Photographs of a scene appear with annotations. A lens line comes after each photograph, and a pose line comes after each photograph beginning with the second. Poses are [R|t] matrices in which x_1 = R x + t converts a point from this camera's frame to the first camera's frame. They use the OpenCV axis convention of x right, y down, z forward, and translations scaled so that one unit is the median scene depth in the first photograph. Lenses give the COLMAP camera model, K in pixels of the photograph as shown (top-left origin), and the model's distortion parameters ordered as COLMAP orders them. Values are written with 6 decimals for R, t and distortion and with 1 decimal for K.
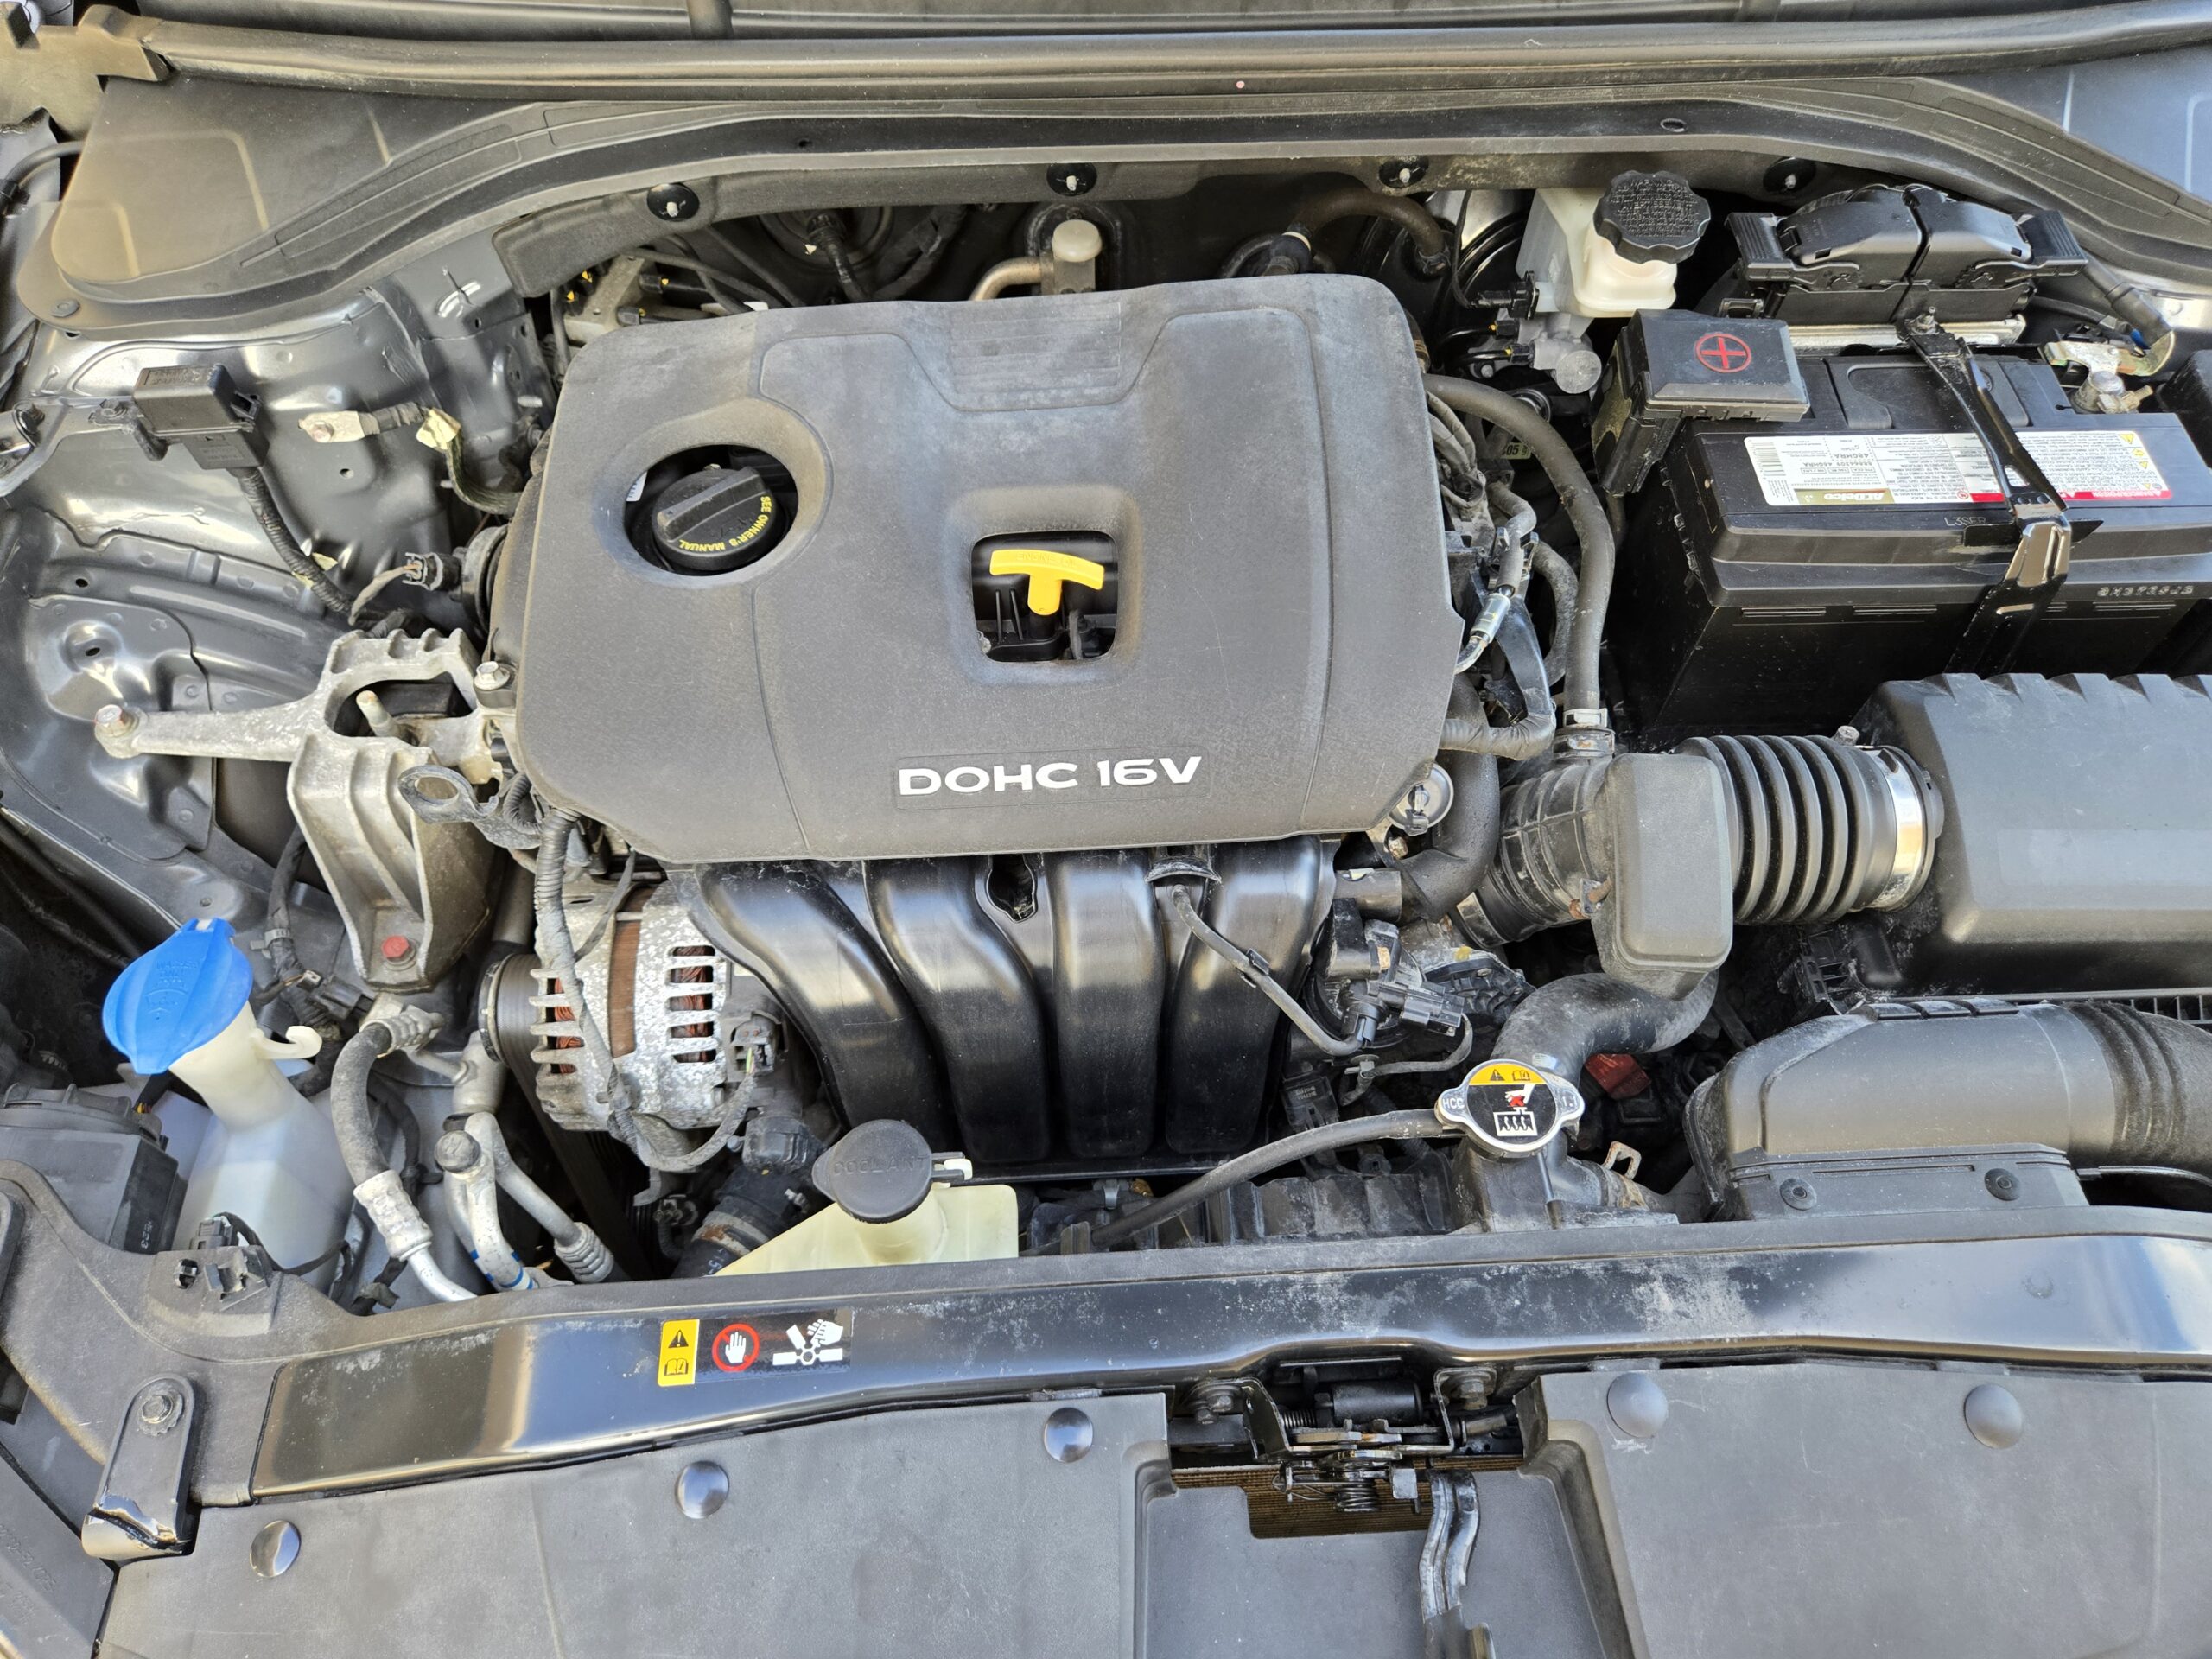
lens RADIAL K [[1509.3, 0, 1104.0], [0, 1509.3, 855.4], [0, 0, 1]] dist [0.058561, -0.053524]
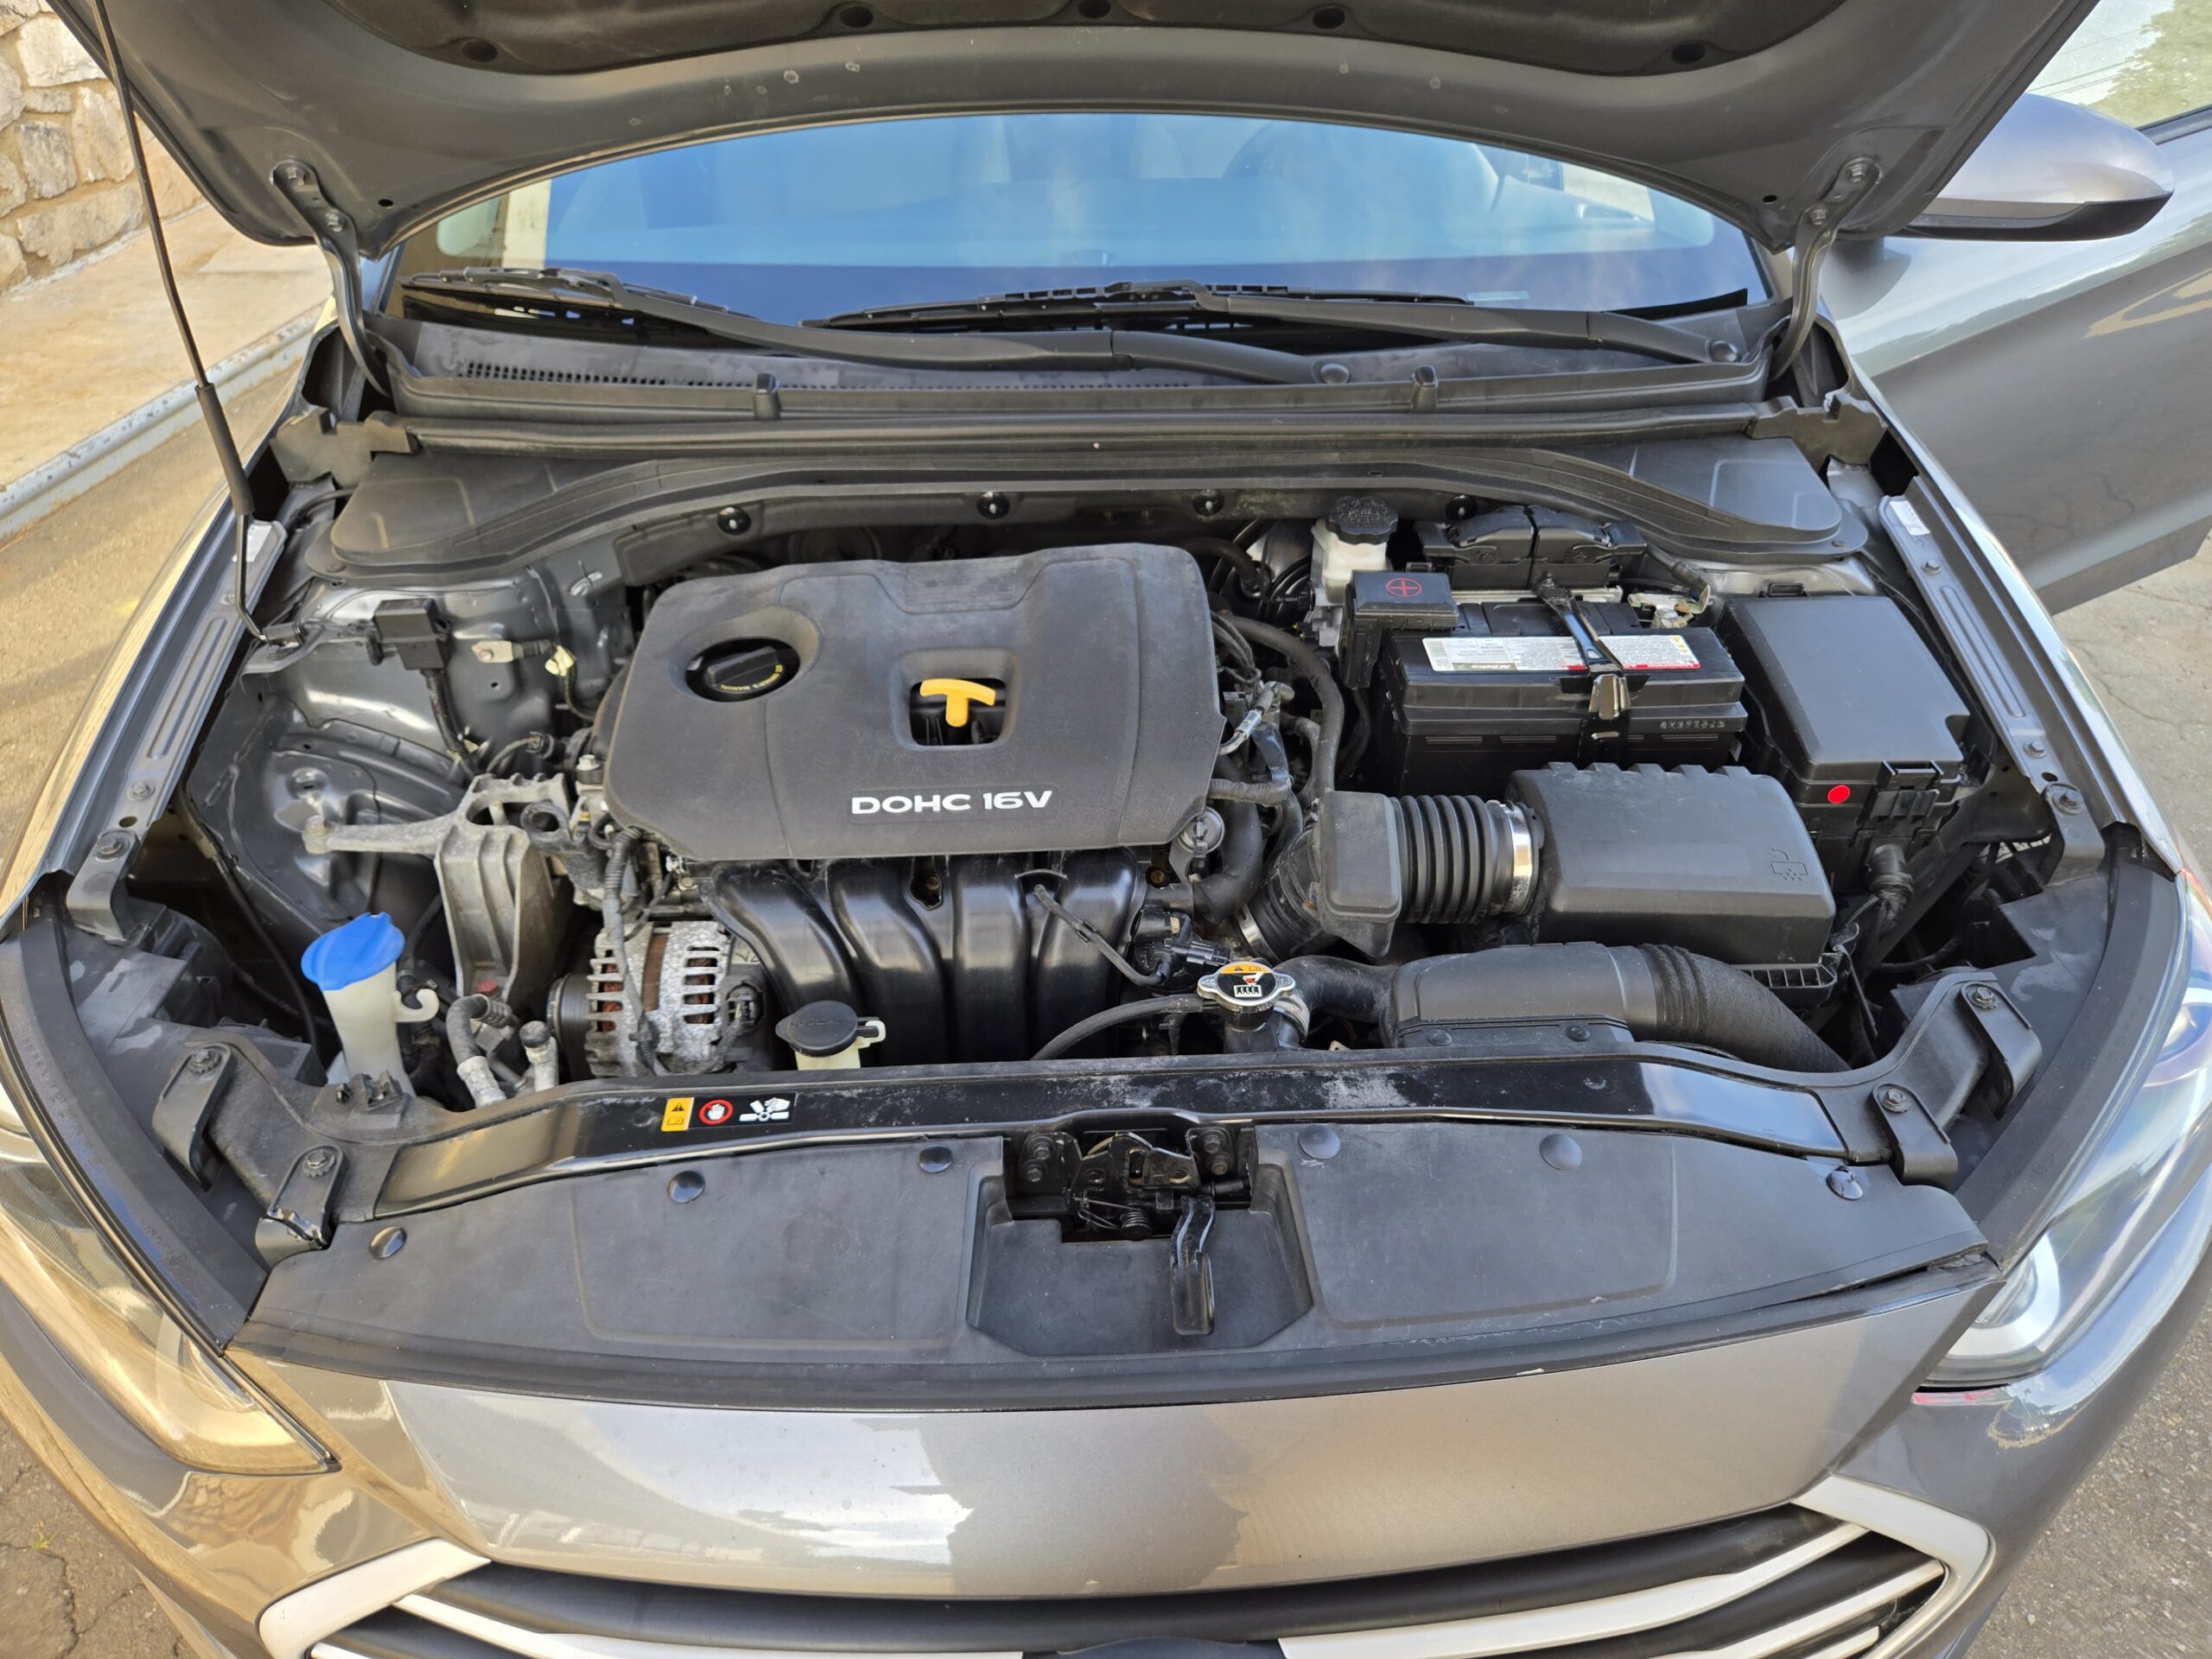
lens RADIAL K [[1509.3, 0, 1104.0], [0, 1509.3, 855.4], [0, 0, 1]] dist [0.058561, -0.053524]
pose [[0.999975, -0.000004, -0.007111, 0.115934], [-0.002349, 0.943668, -0.330886, 0.452126], [0.006712, 0.330894, 0.943644, -0.376791]]
